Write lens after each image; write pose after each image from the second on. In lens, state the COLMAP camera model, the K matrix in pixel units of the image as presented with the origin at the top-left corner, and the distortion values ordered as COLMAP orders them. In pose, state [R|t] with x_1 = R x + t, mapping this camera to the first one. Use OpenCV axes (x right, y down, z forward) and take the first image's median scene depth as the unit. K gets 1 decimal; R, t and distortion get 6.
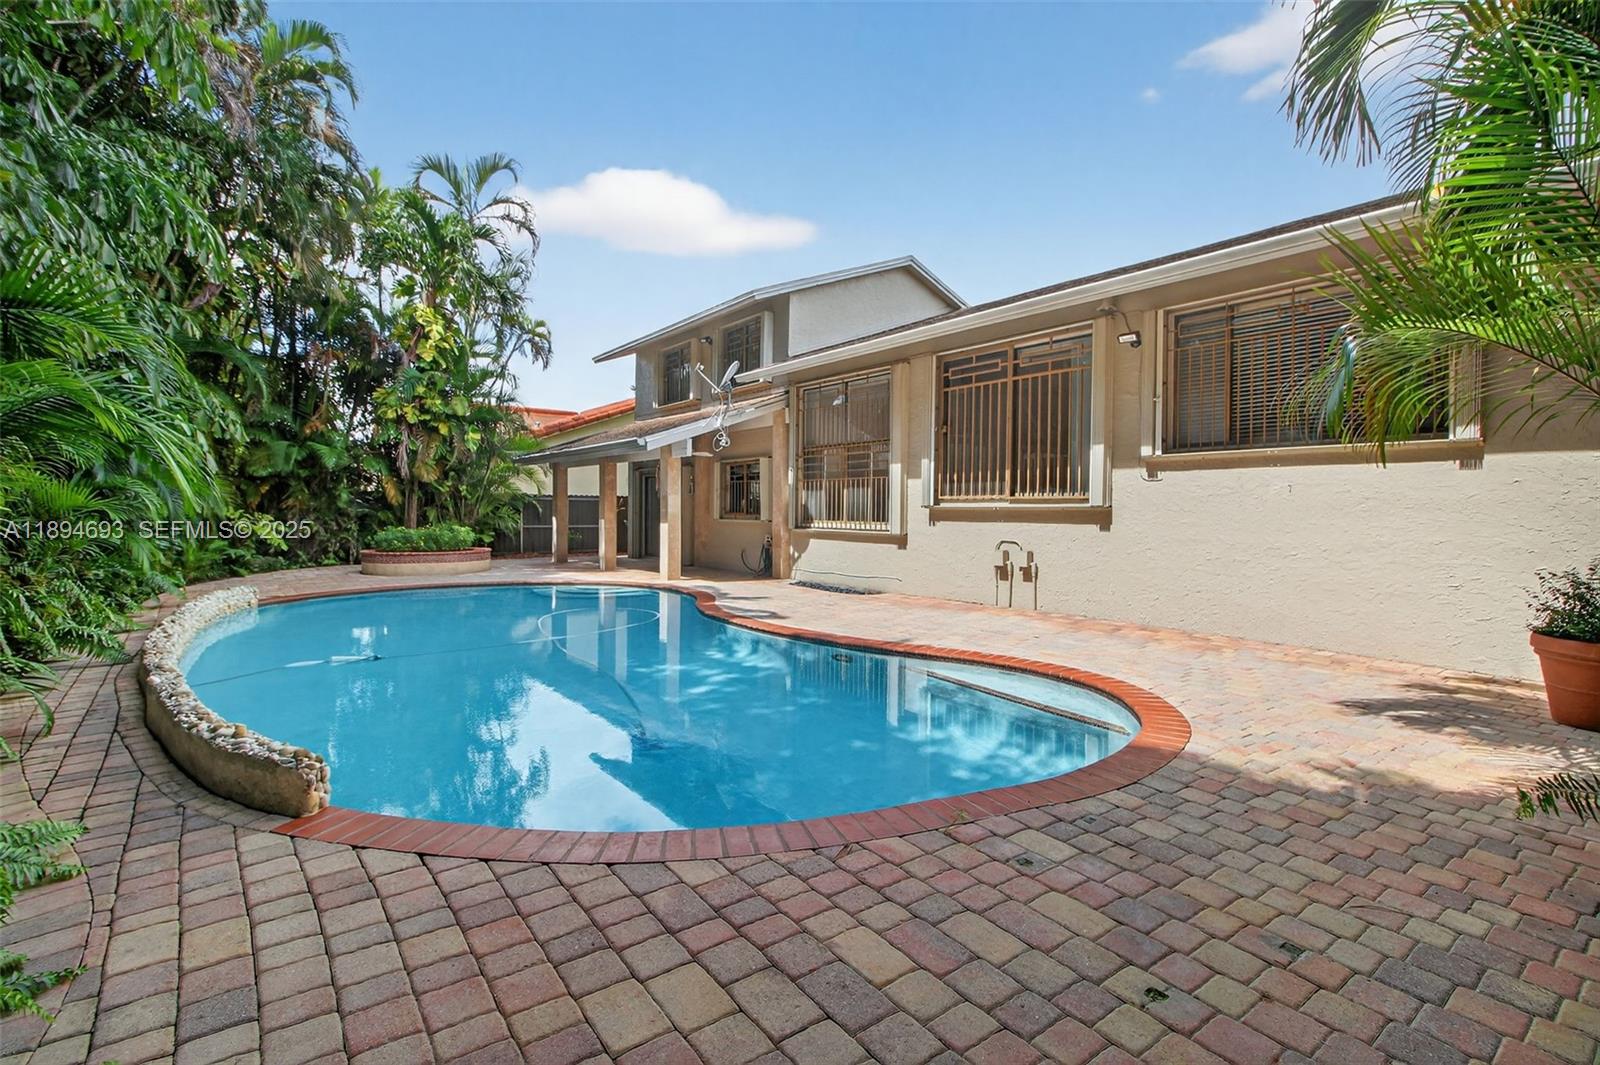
lens RADIAL K [[751.6, 0, 800.0], [0, 751.6, 532.5], [0, 0, 1]] dist [0.000298, 0.000016]
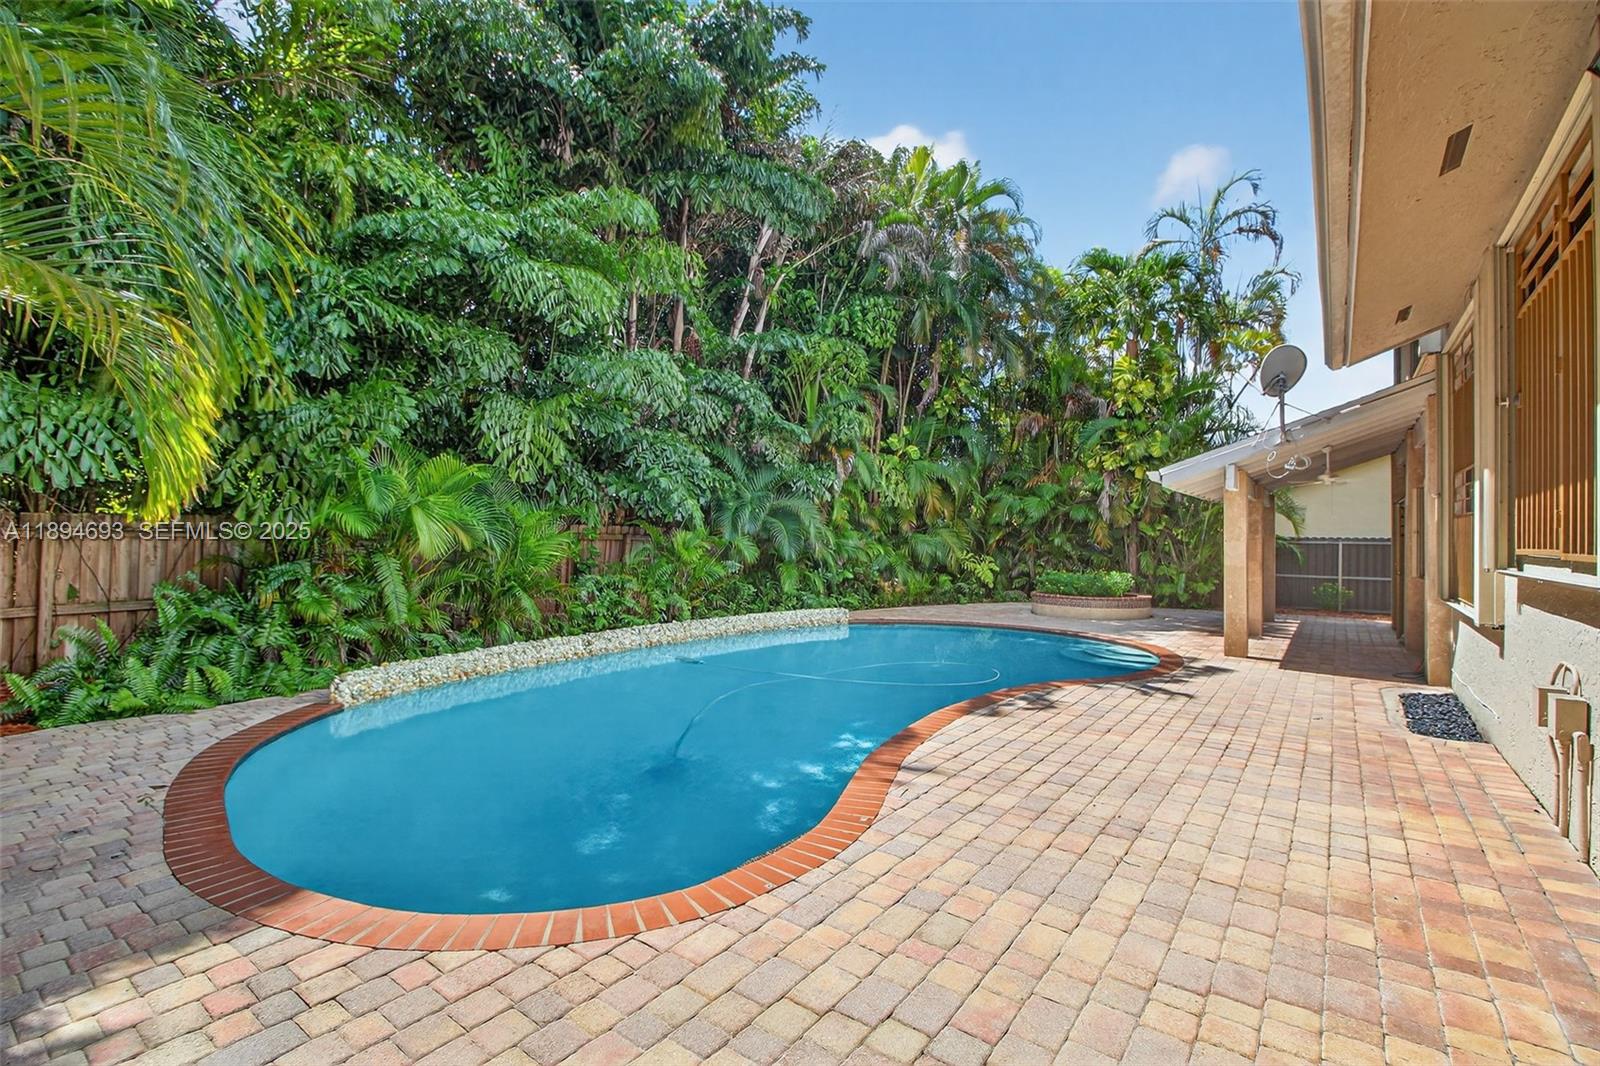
lens RADIAL K [[734.9, 0, 800.0], [0, 734.9, 533.0], [0, 0, 1]] dist [-0.037626, 0.000006]
pose [[0.306471, -0.006199, -0.951860, 0.334177], [-0.041896, 0.998922, -0.019994, -0.023453], [0.950958, 0.046007, 0.305881, 0.321000]]
